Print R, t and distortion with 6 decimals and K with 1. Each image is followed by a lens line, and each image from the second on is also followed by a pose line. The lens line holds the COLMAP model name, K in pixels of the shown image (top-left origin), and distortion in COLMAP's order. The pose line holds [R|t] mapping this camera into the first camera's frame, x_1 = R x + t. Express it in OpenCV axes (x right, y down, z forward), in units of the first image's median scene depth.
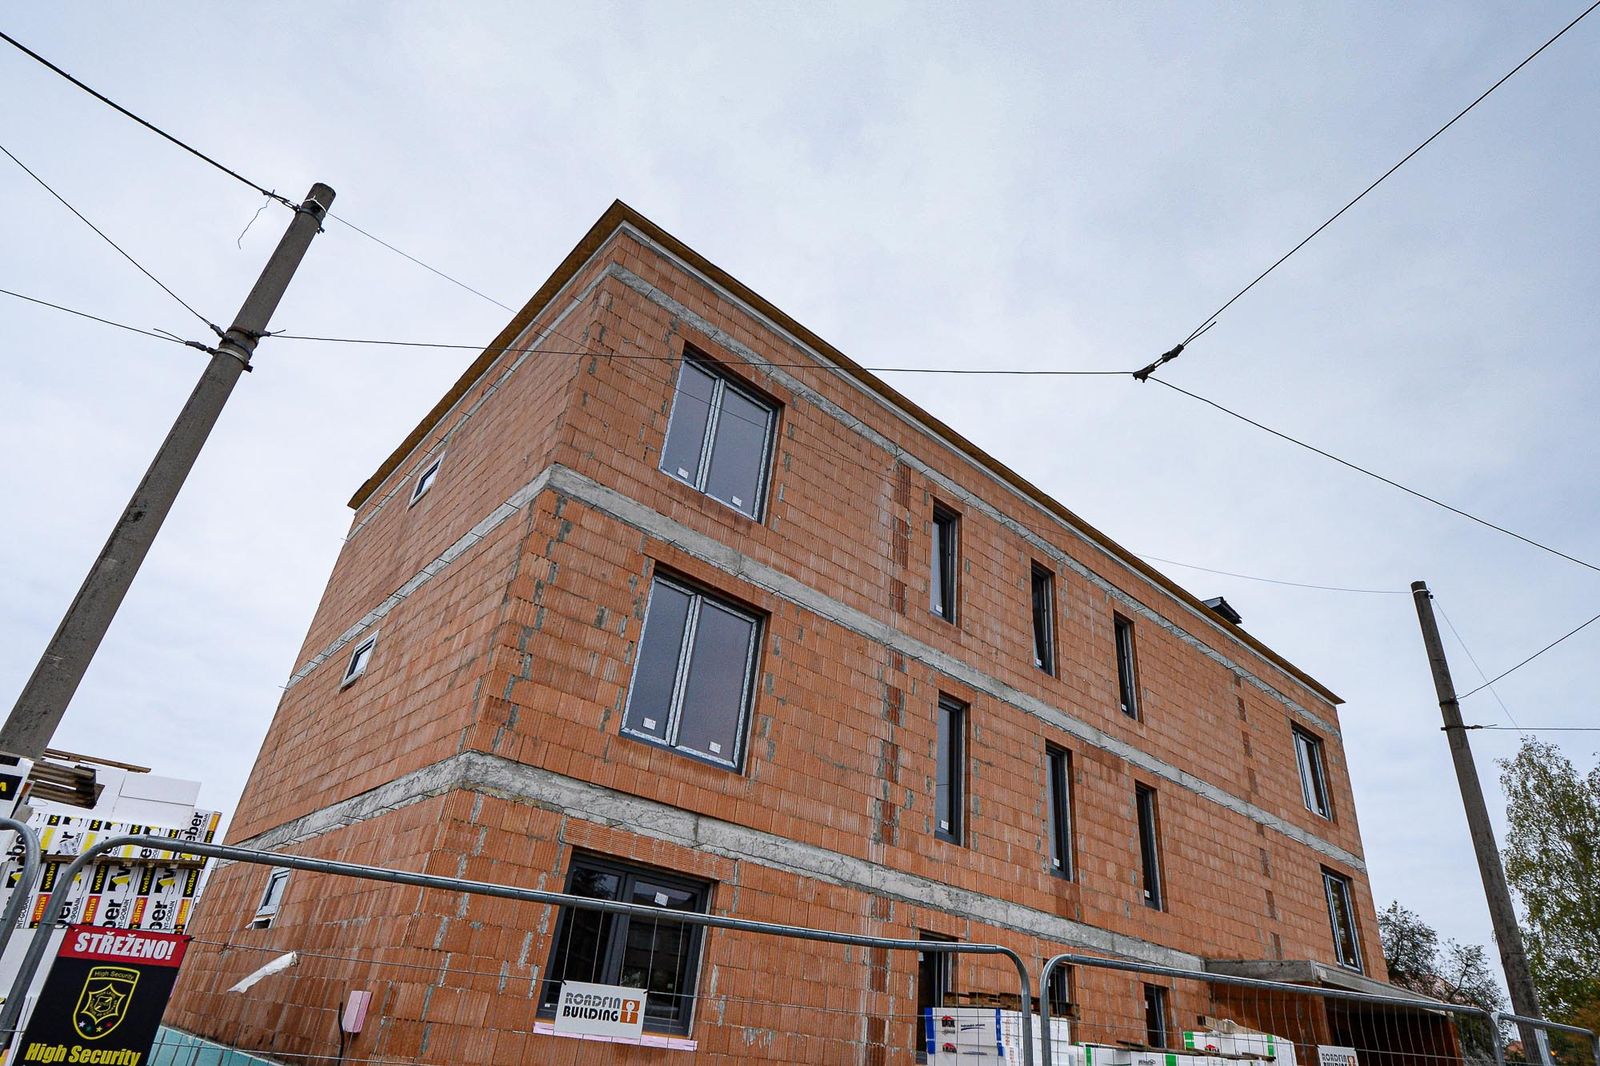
lens RADIAL K [[891.8, 0, 800.0], [0, 891.8, 533.0], [0, 0, 1]] dist [0.005021, -0.001677]
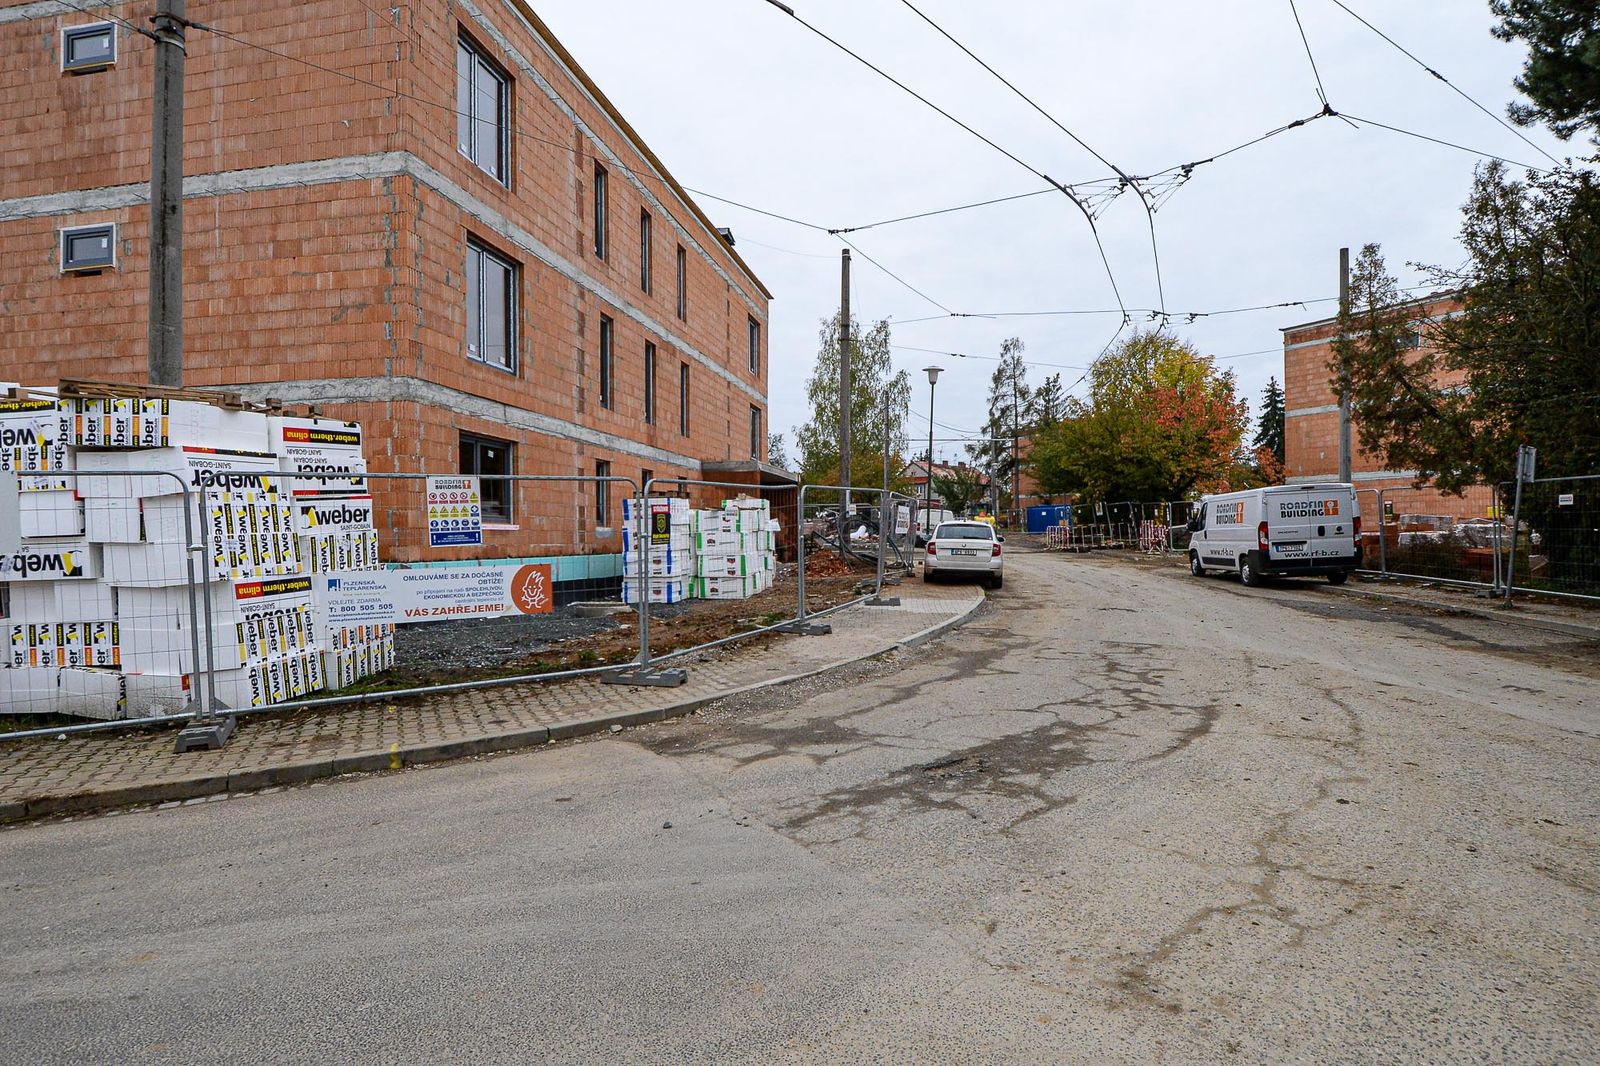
lens RADIAL K [[835.5, 0, 793.6], [0, 835.5, 530.6], [0, 0, 1]] dist [0.025422, -0.032848]
pose [[0.798605, -0.094716, 0.594356, -0.455755], [-0.230218, 0.864362, 0.447076, -0.209788], [-0.556084, -0.493869, 0.668479, -0.306783]]
